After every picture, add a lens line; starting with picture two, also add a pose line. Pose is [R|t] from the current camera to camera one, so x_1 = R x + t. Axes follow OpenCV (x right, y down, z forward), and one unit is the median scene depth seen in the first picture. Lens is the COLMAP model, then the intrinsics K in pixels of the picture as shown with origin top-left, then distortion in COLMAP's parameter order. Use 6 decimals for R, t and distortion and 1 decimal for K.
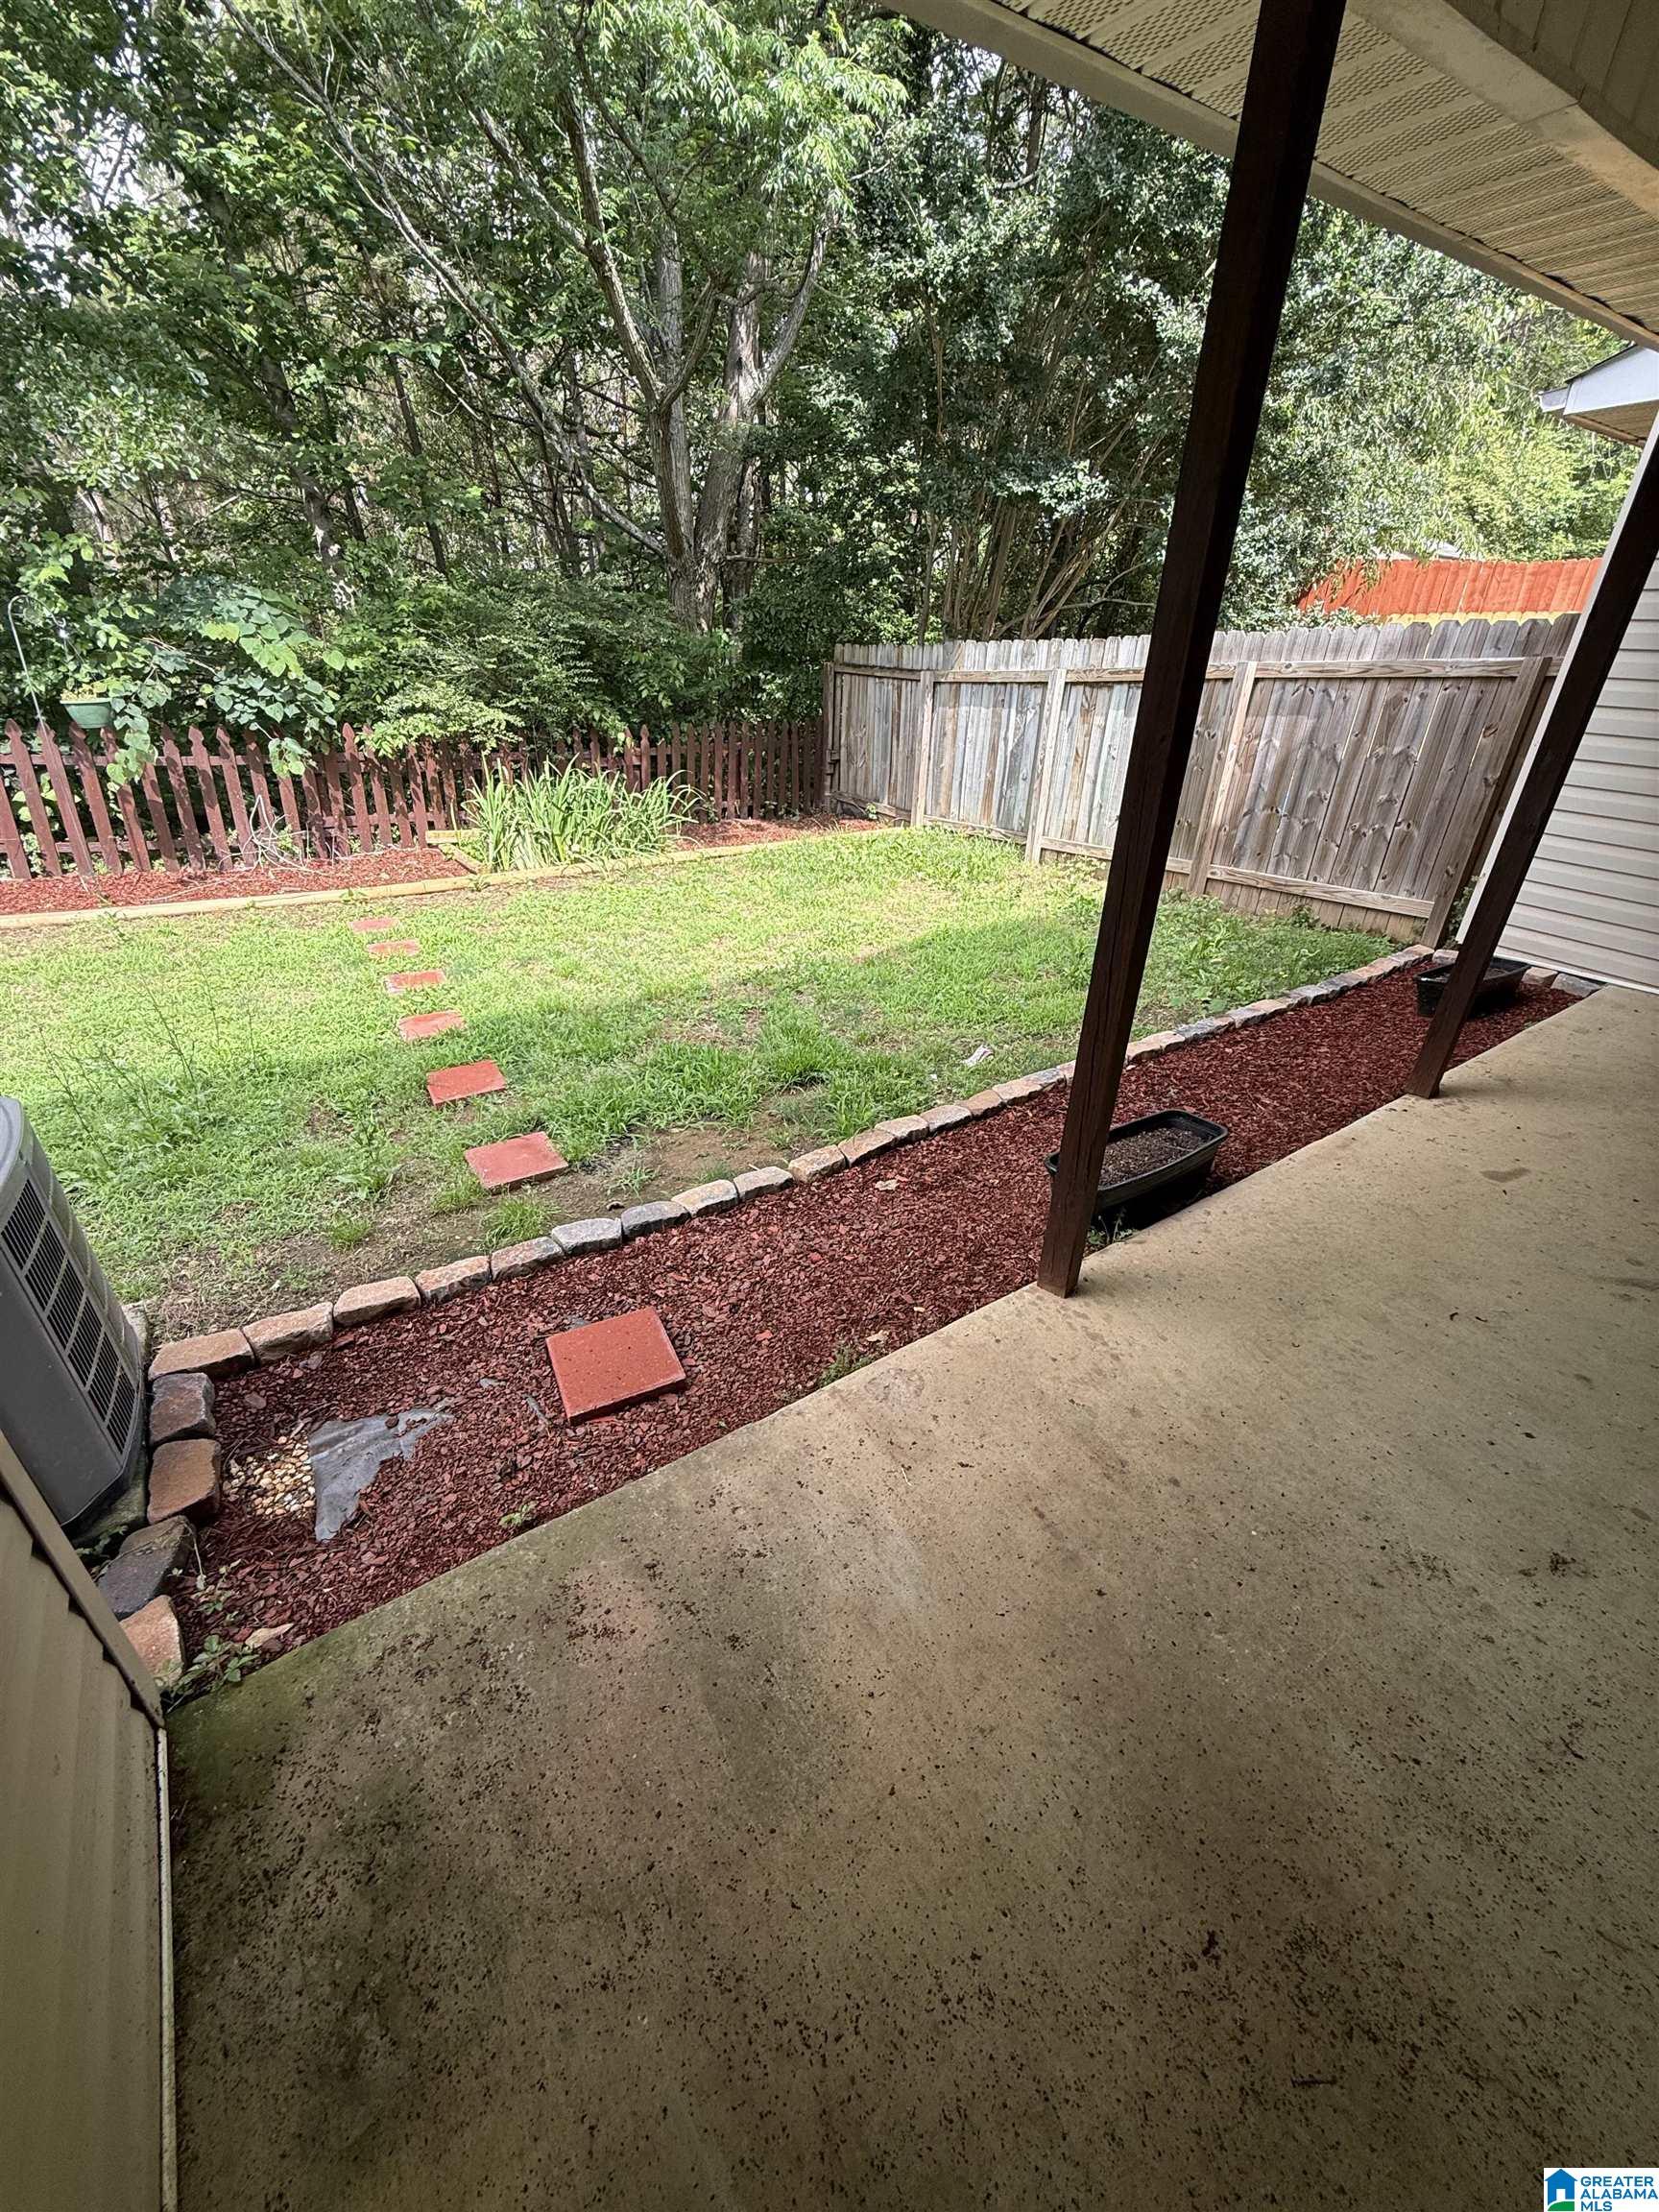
lens RADIAL K [[878.3, 0, 826.6], [0, 878.3, 1107.6], [0, 0, 1]] dist [-0.000999, 0.000271]
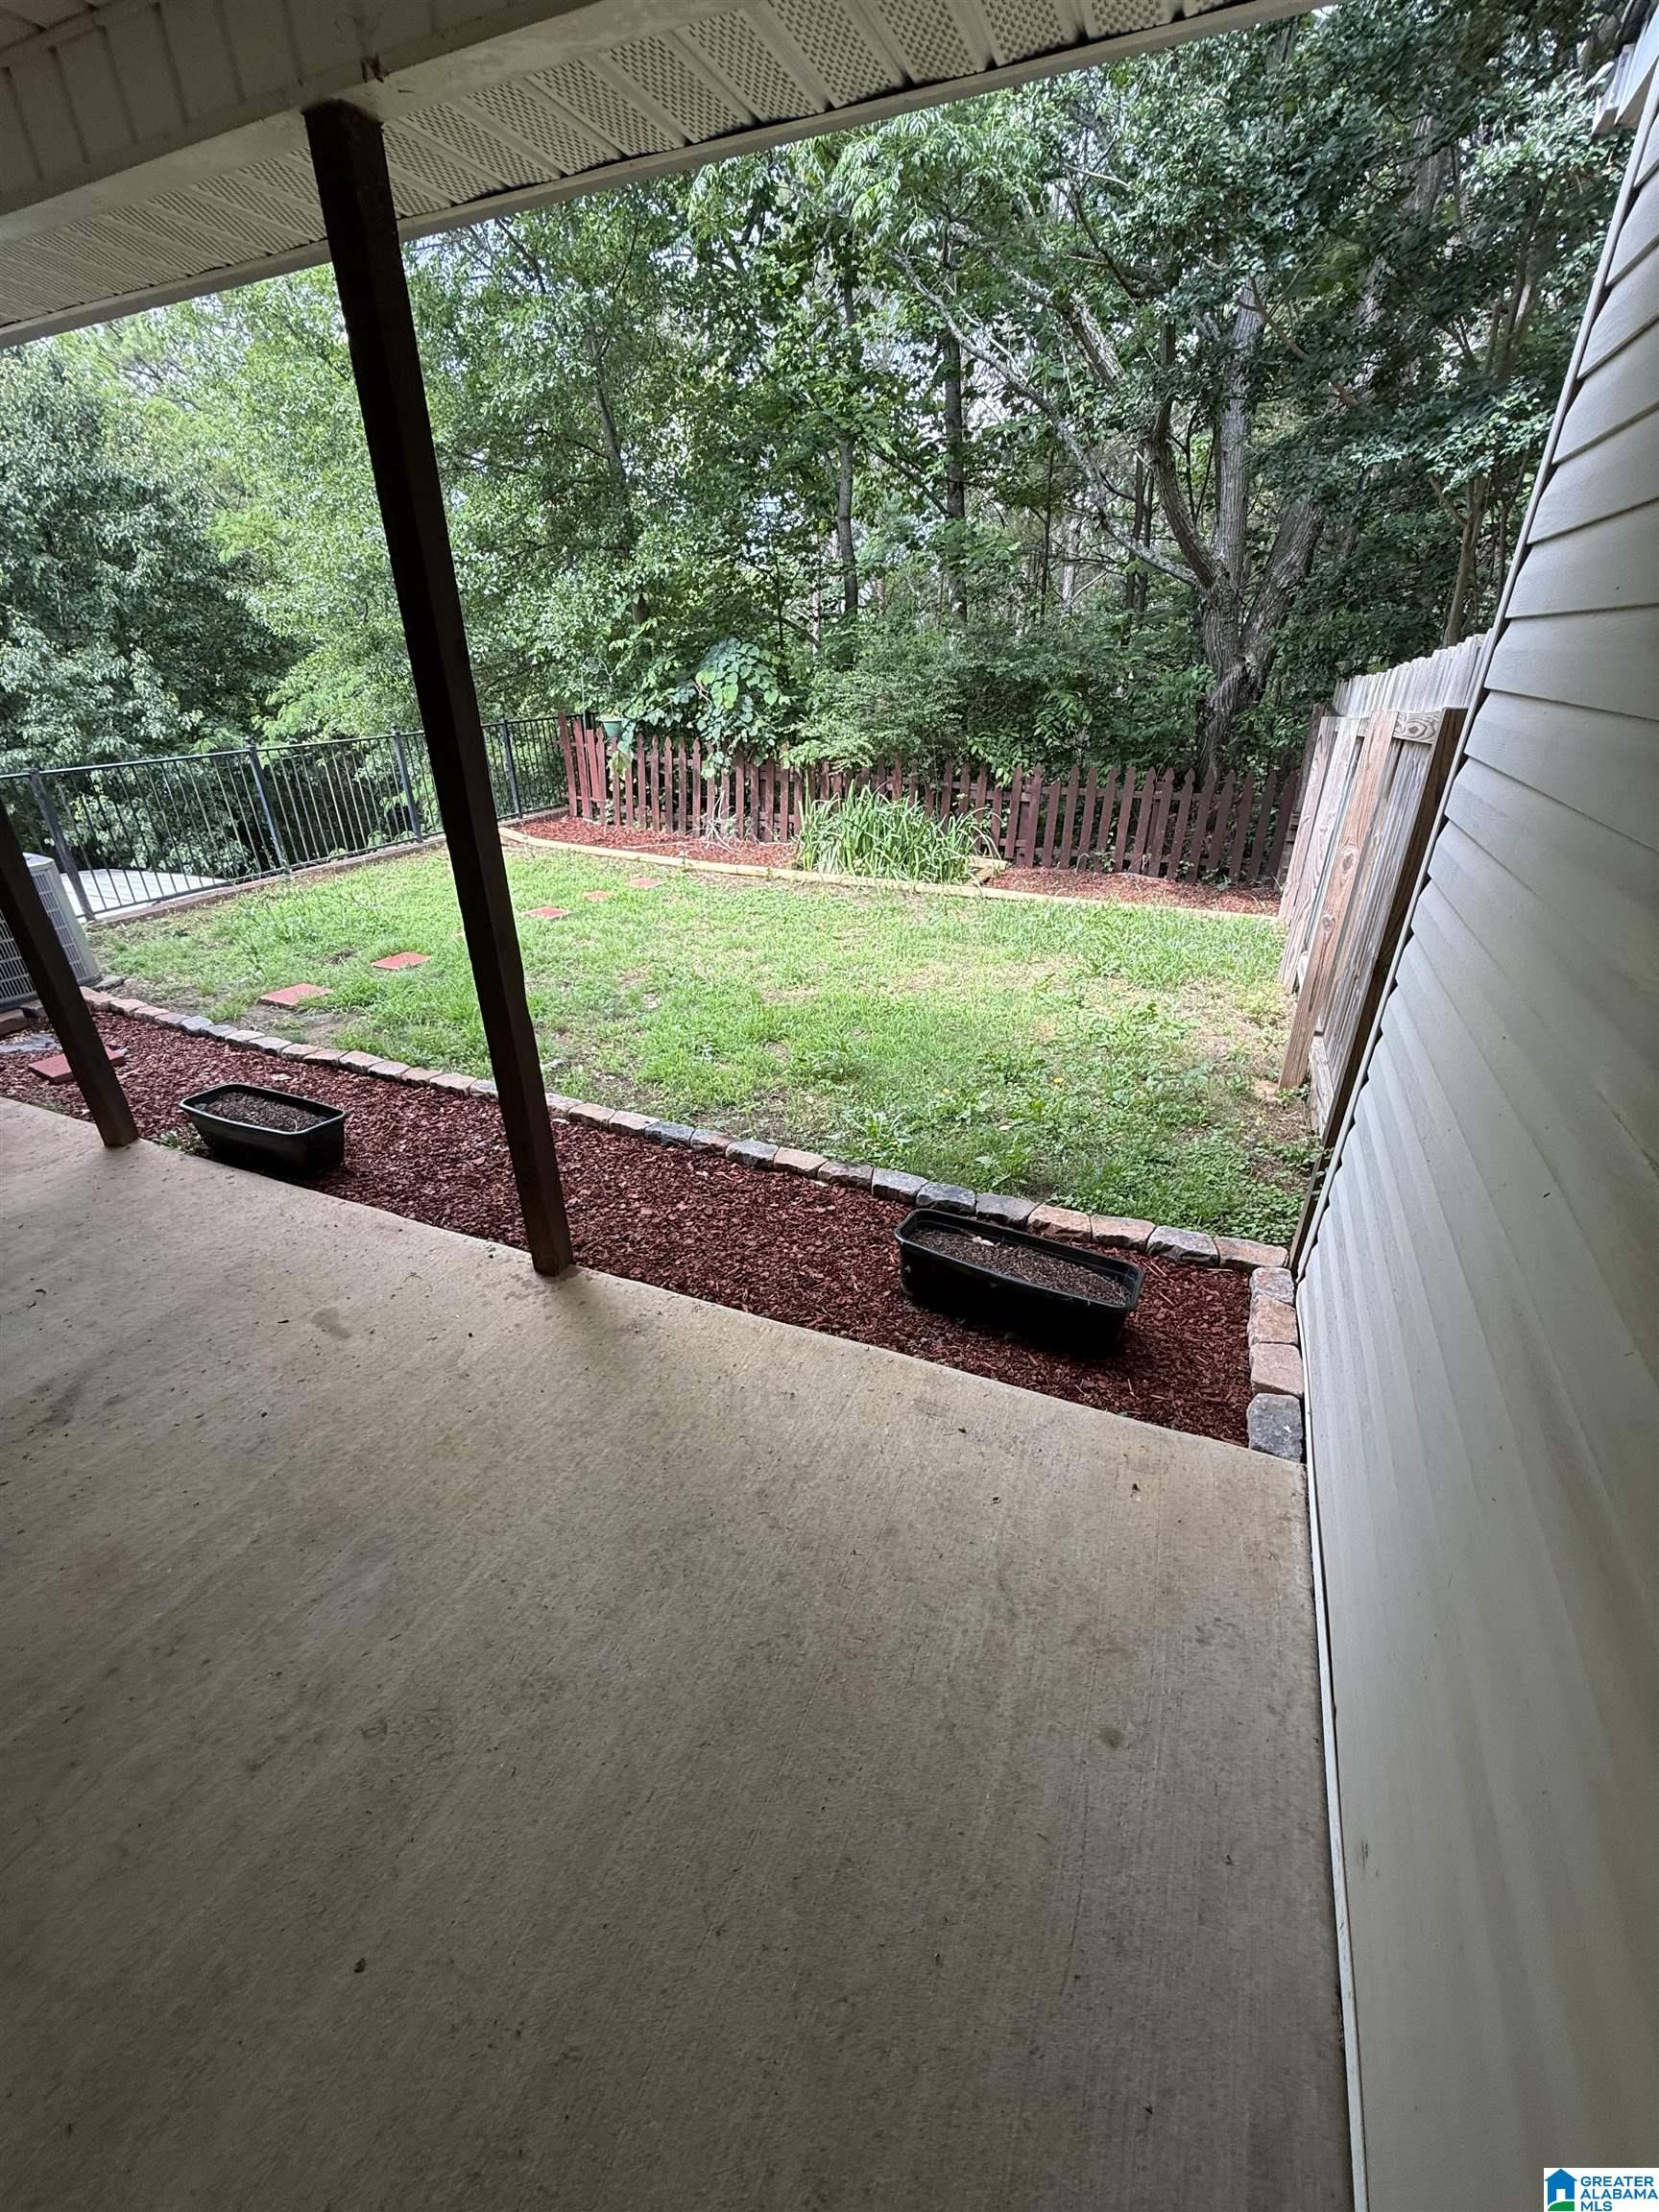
lens RADIAL K [[878.3, 0, 823.7], [0, 878.3, 1104.9], [0, 0, 1]] dist [-0.000999, 0.000271]
pose [[0.530633, 0.362351, -0.766244, 1.076153], [-0.392262, 0.906362, 0.156966, -0.284639], [0.751372, 0.217277, 0.623082, 0.549631]]
